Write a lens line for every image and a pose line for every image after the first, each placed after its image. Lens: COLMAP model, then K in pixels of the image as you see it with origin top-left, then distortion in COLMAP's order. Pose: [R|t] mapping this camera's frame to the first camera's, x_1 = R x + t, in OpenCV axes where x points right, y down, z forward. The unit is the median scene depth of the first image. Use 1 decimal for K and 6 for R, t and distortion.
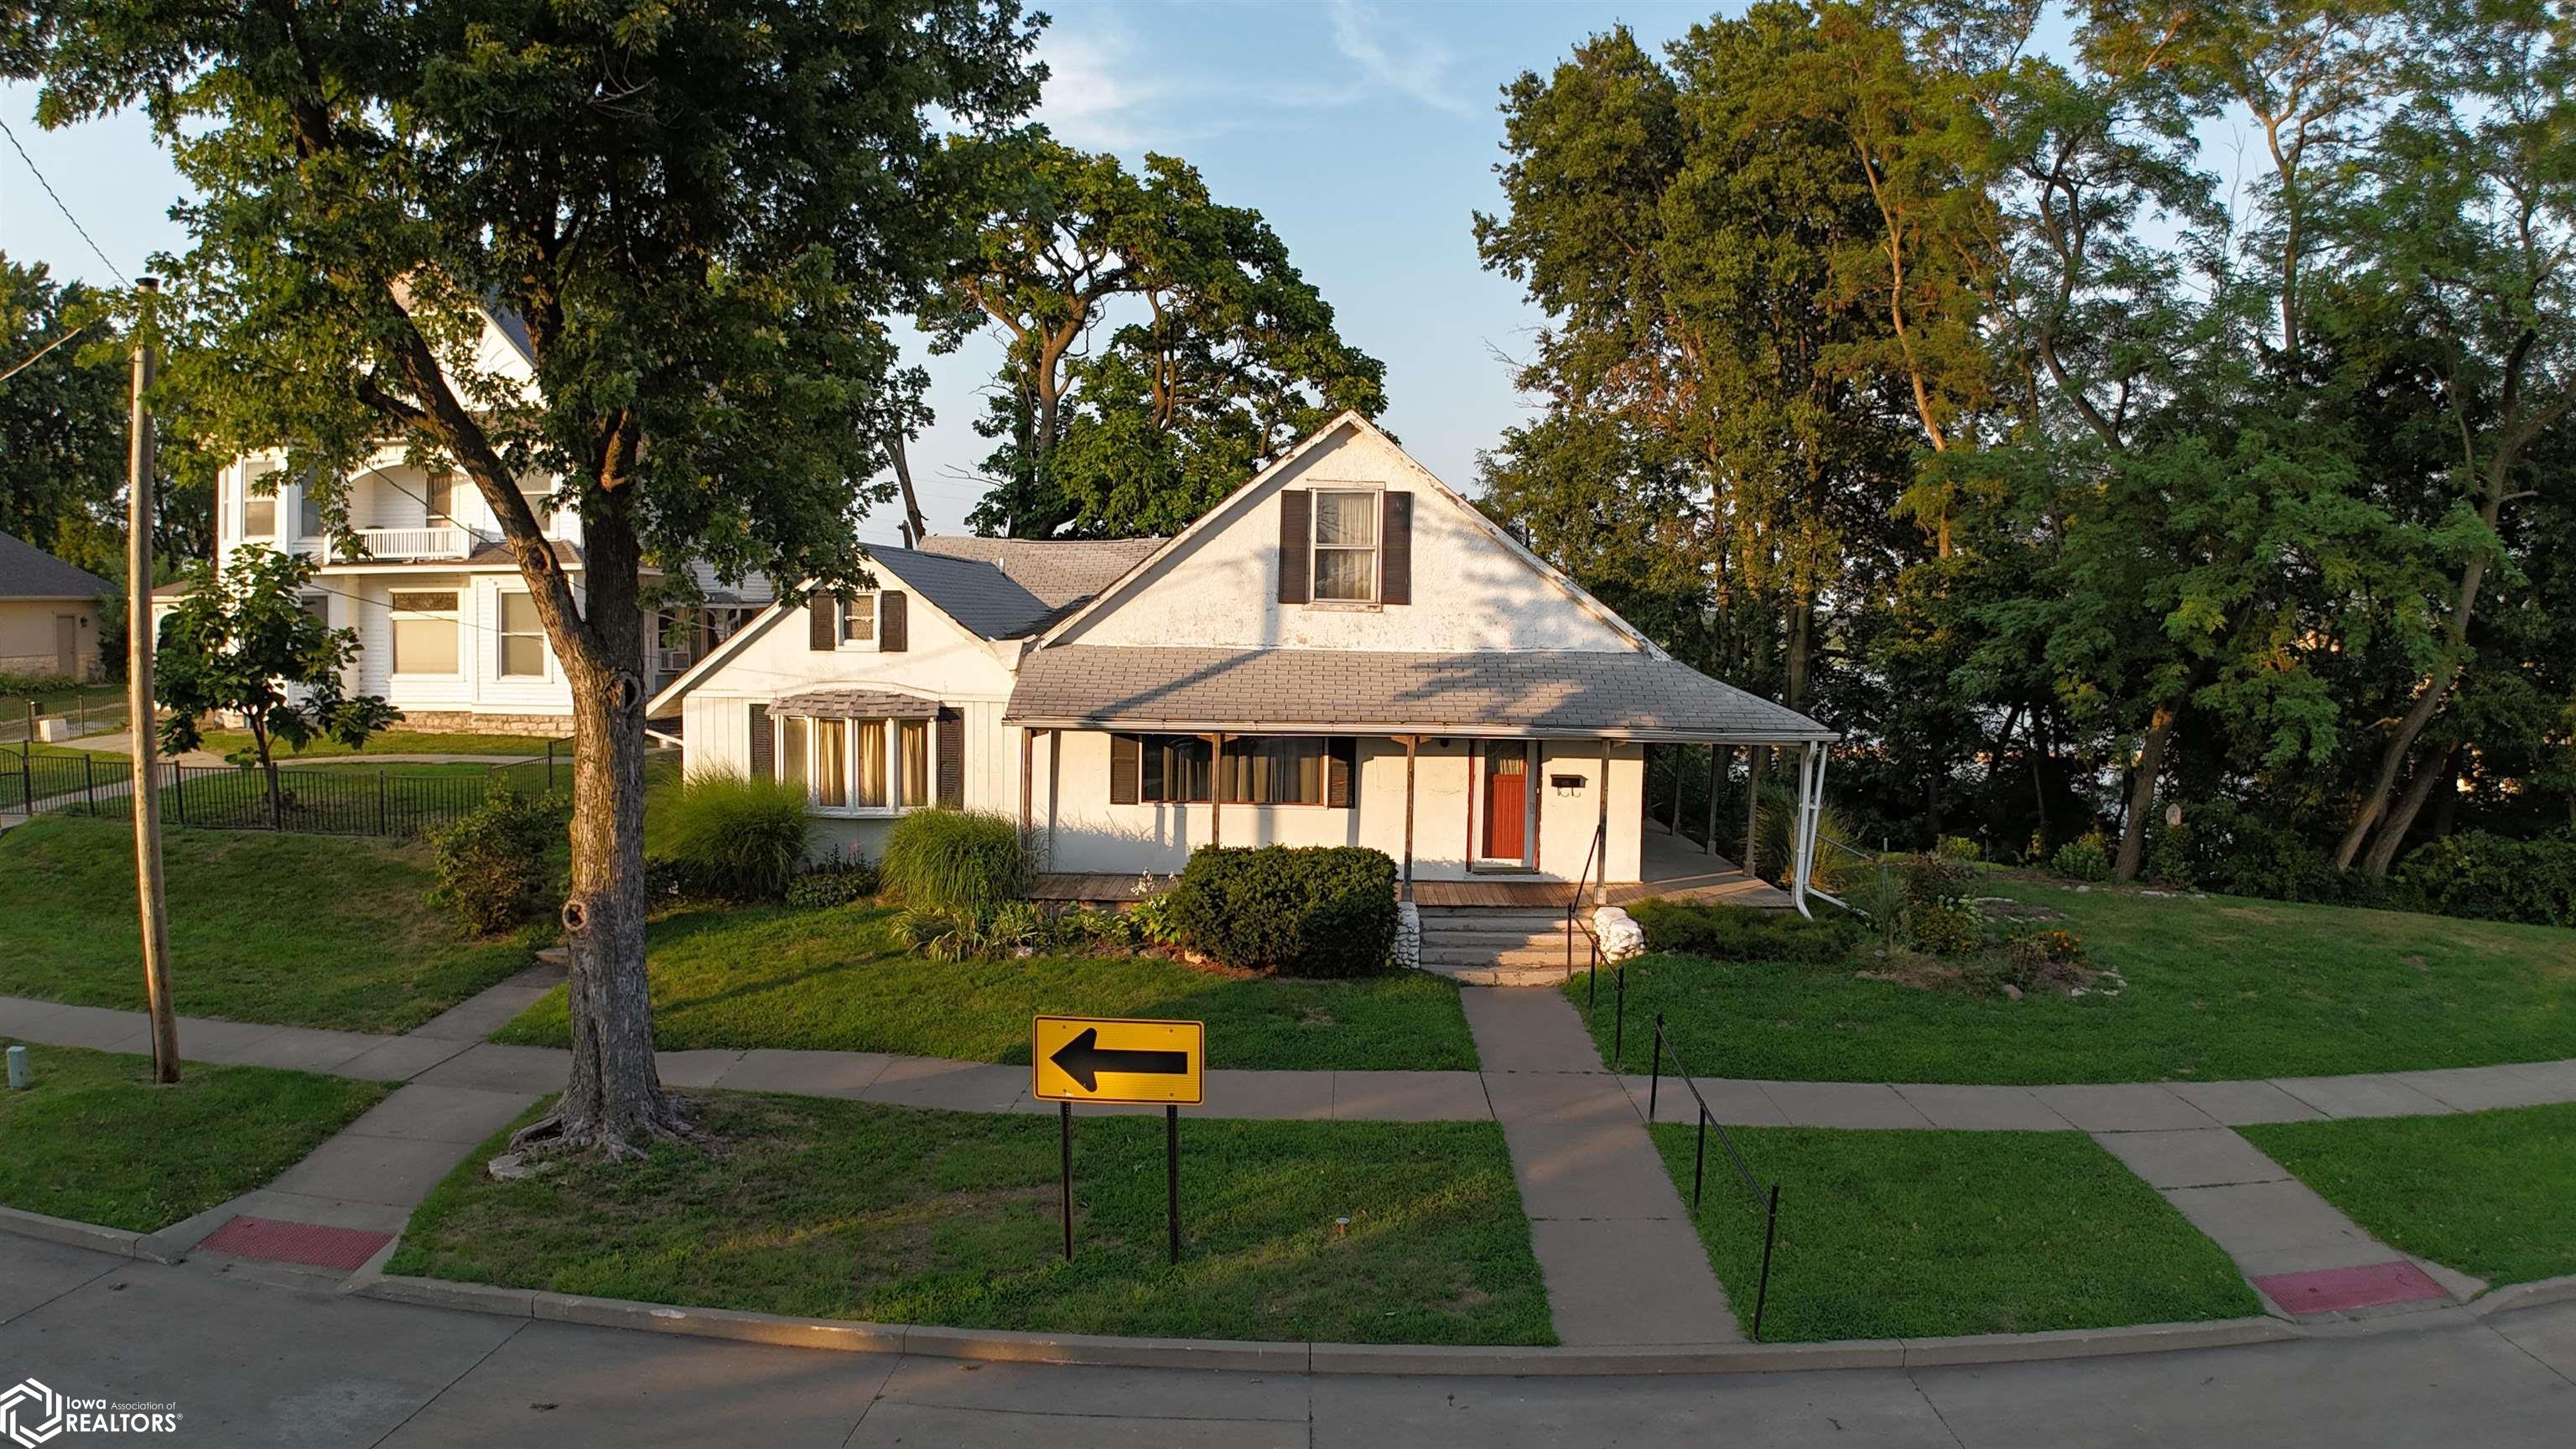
lens RADIAL K [[1609.5, 0, 1300.1], [0, 1609.5, 727.2], [0, 0, 1]] dist [-0.173126, 0.010979]
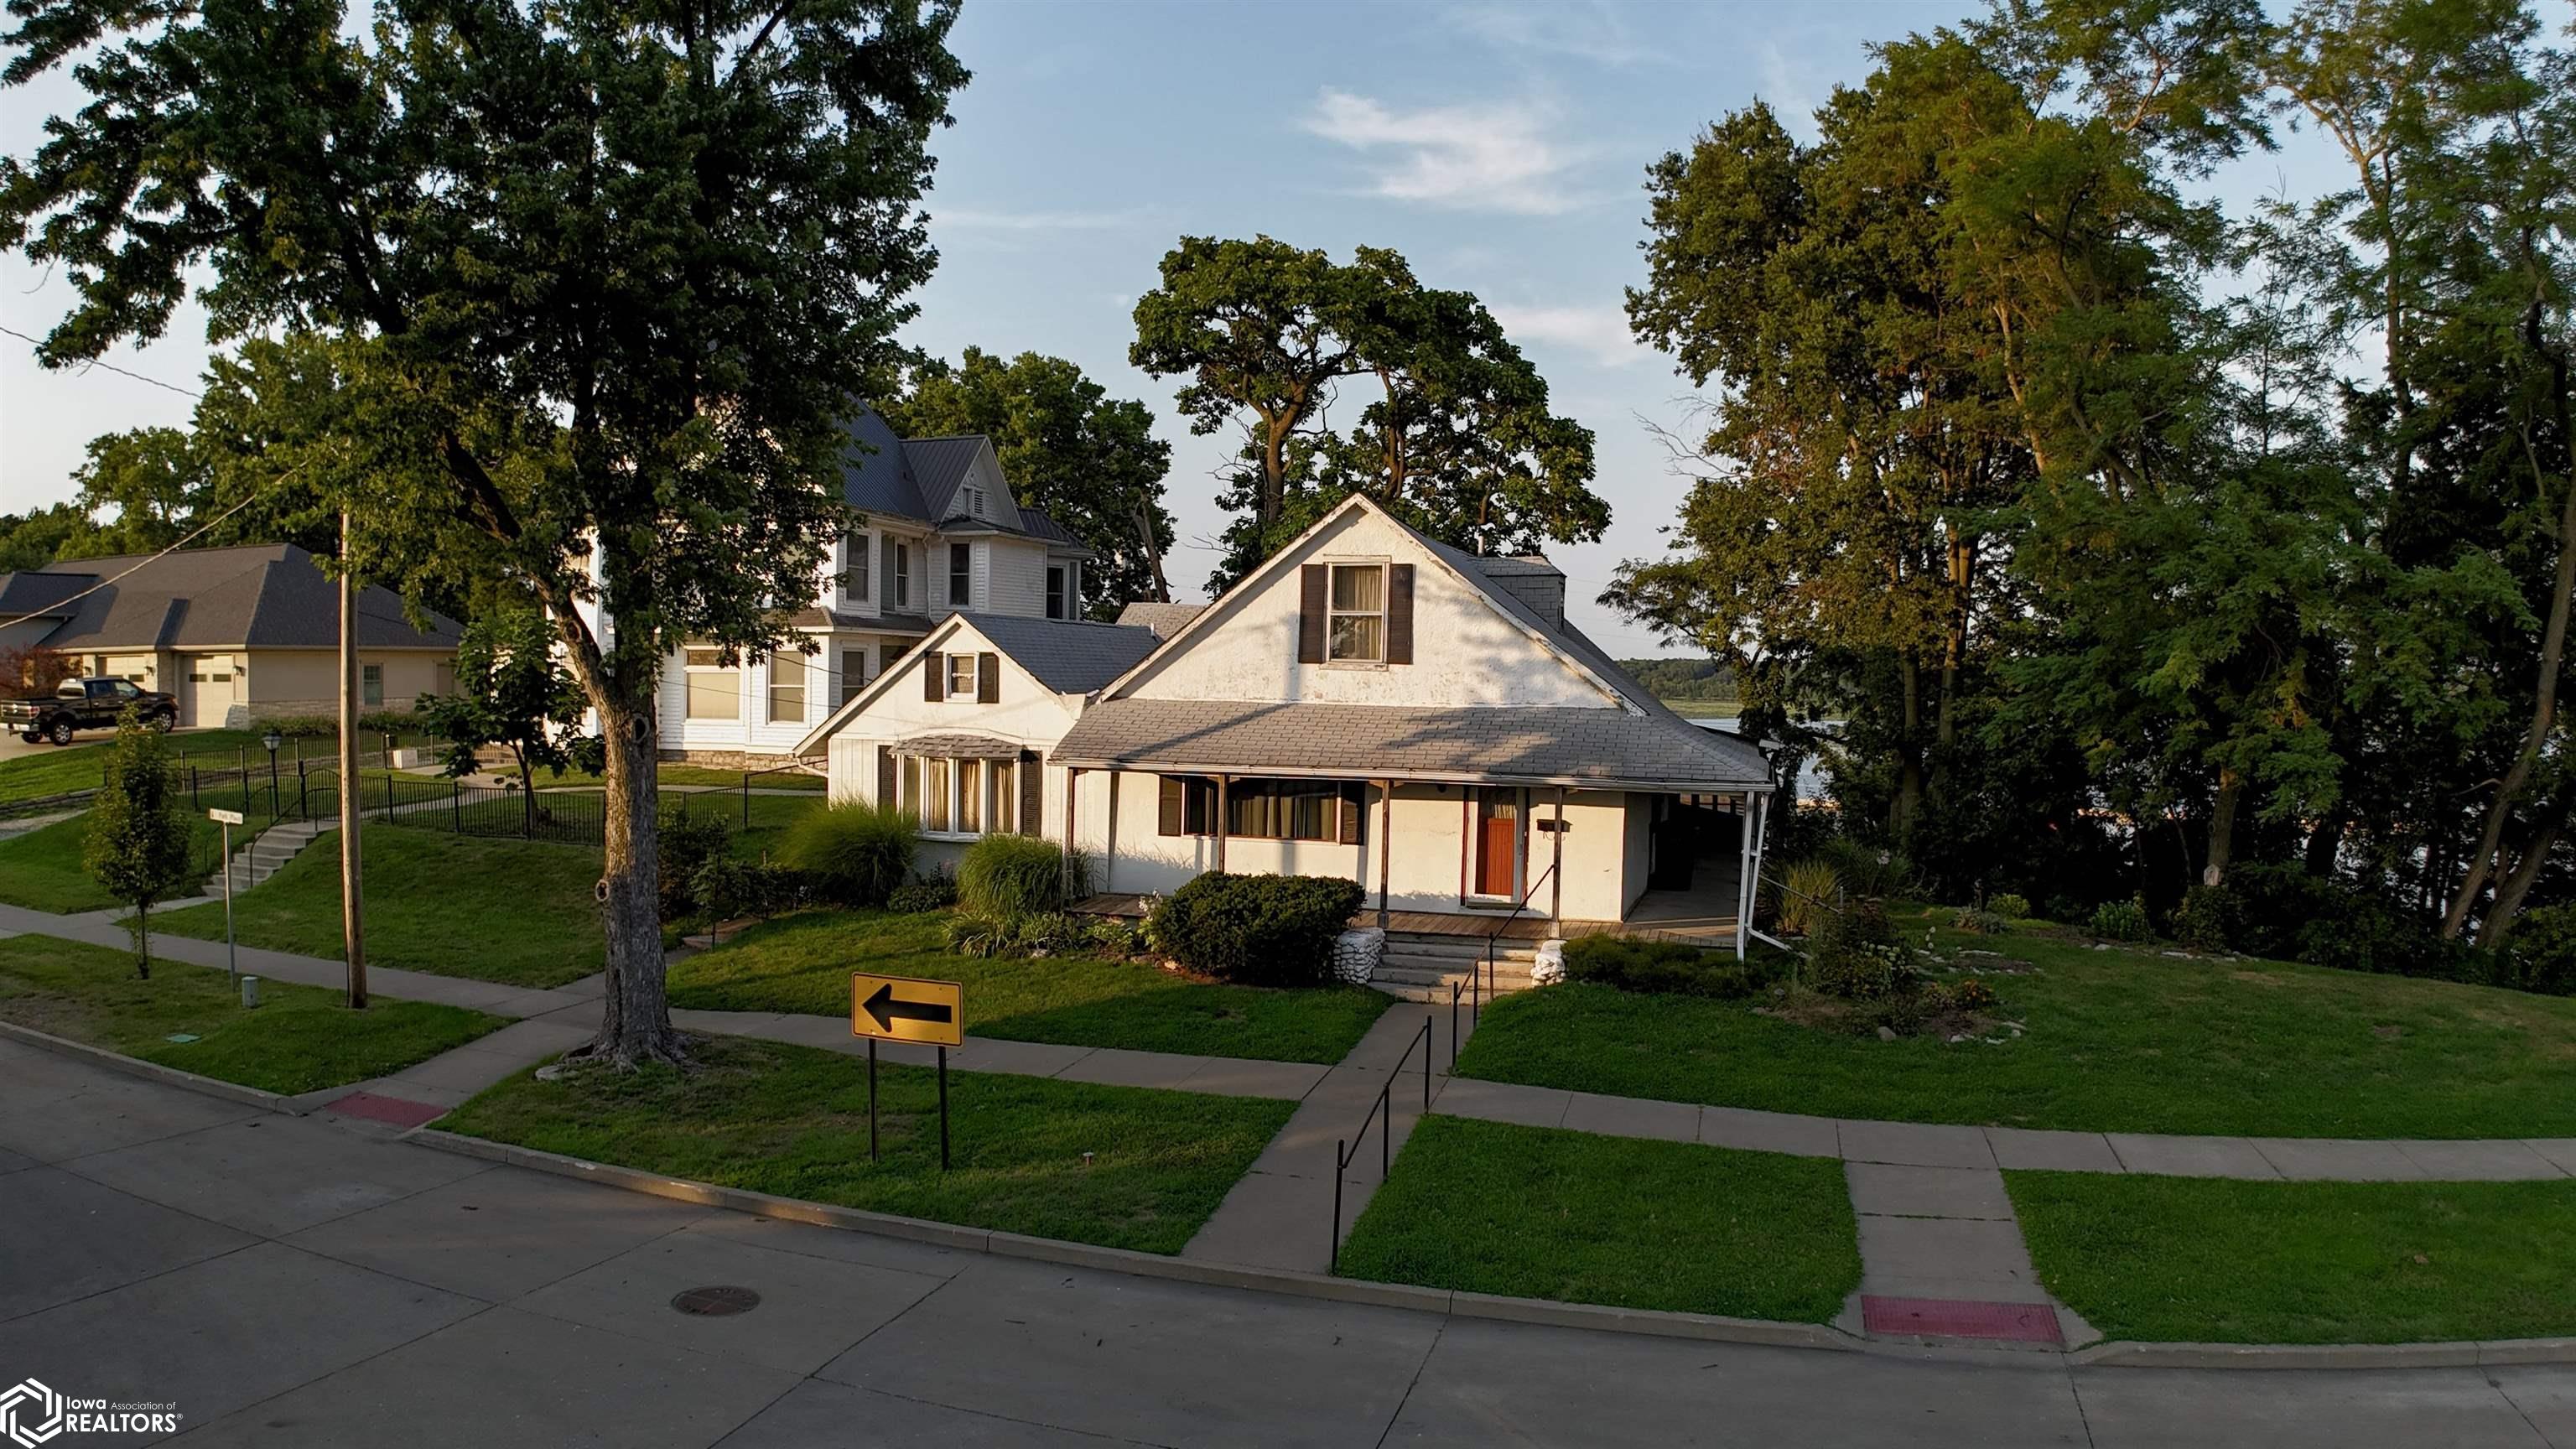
lens RADIAL K [[1609.5, 0, 1266.8], [0, 1609.5, 733.7], [0, 0, 1]] dist [-0.173126, 0.010979]
pose [[0.960845, 0.009461, -0.276923, 0.307005], [-0.018610, 0.999364, -0.030429, 0.008852], [0.276459, 0.034392, 0.960410, -0.107835]]
